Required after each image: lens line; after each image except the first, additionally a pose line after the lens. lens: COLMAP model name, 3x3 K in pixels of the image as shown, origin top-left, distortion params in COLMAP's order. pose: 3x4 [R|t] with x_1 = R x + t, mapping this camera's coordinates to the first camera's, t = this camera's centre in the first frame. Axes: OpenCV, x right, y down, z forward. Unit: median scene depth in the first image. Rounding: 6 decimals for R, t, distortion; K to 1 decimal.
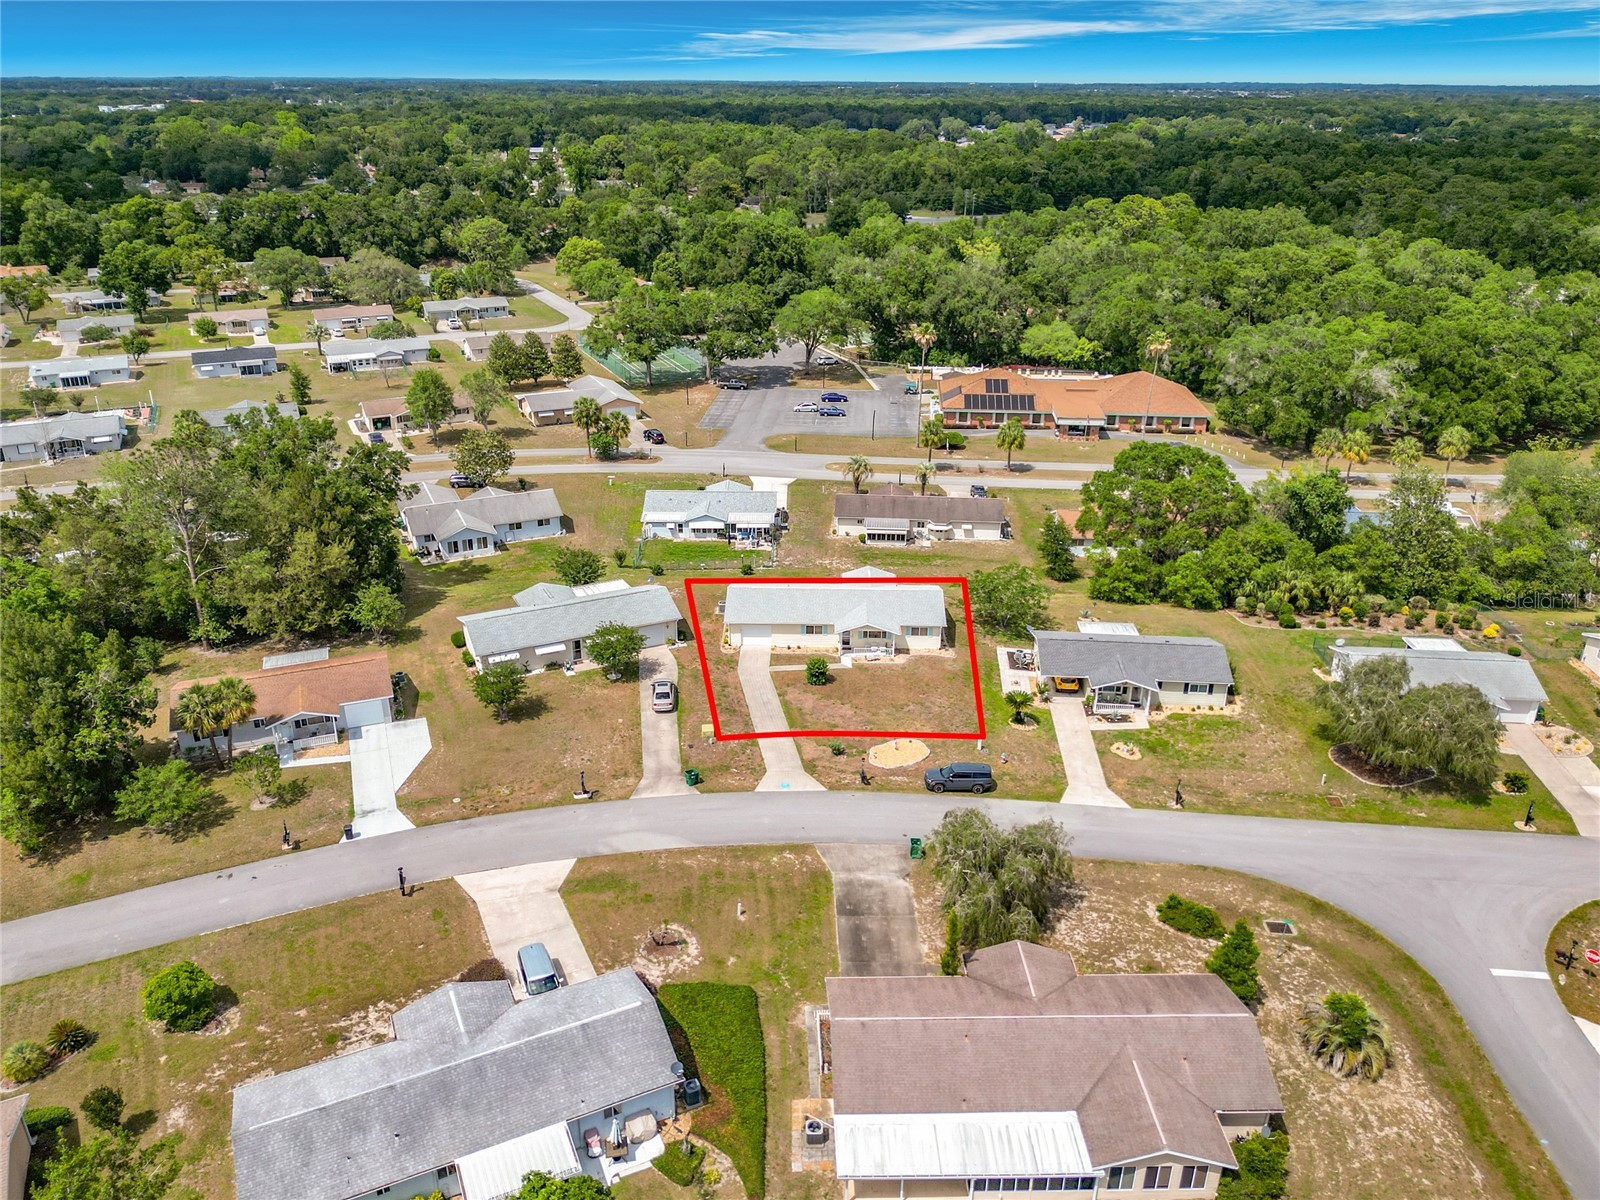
lens RADIAL K [[1139.2, 0, 800.0], [0, 1139.2, 600.0], [0, 0, 1]] dist [0.010502, 0.000515]
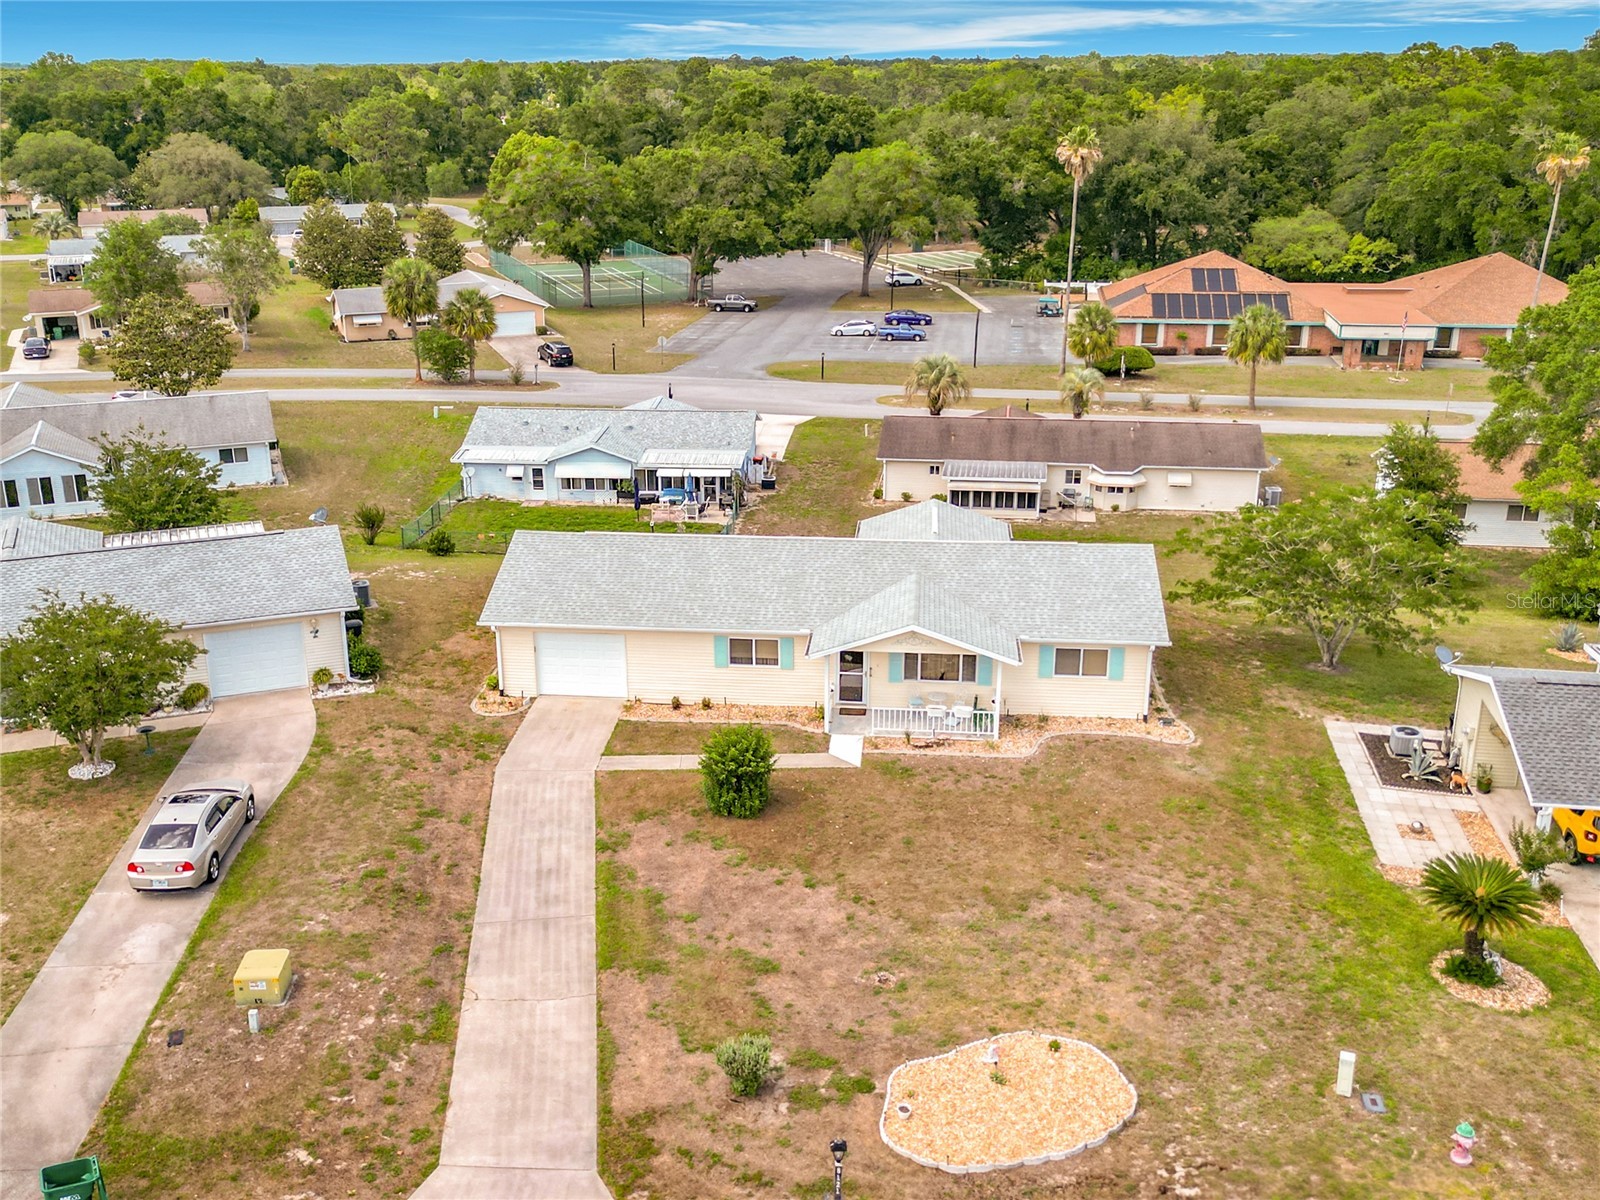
lens RADIAL K [[1186.2, 0, 818.0], [0, 1186.2, 648.4], [0, 0, 1]] dist [0.001601, -0.000726]
pose [[0.995790, 0.014128, -0.090571, 0.045664], [-0.022771, 0.995205, -0.095120, 0.042631], [0.088793, 0.096782, 0.991337, 0.494746]]
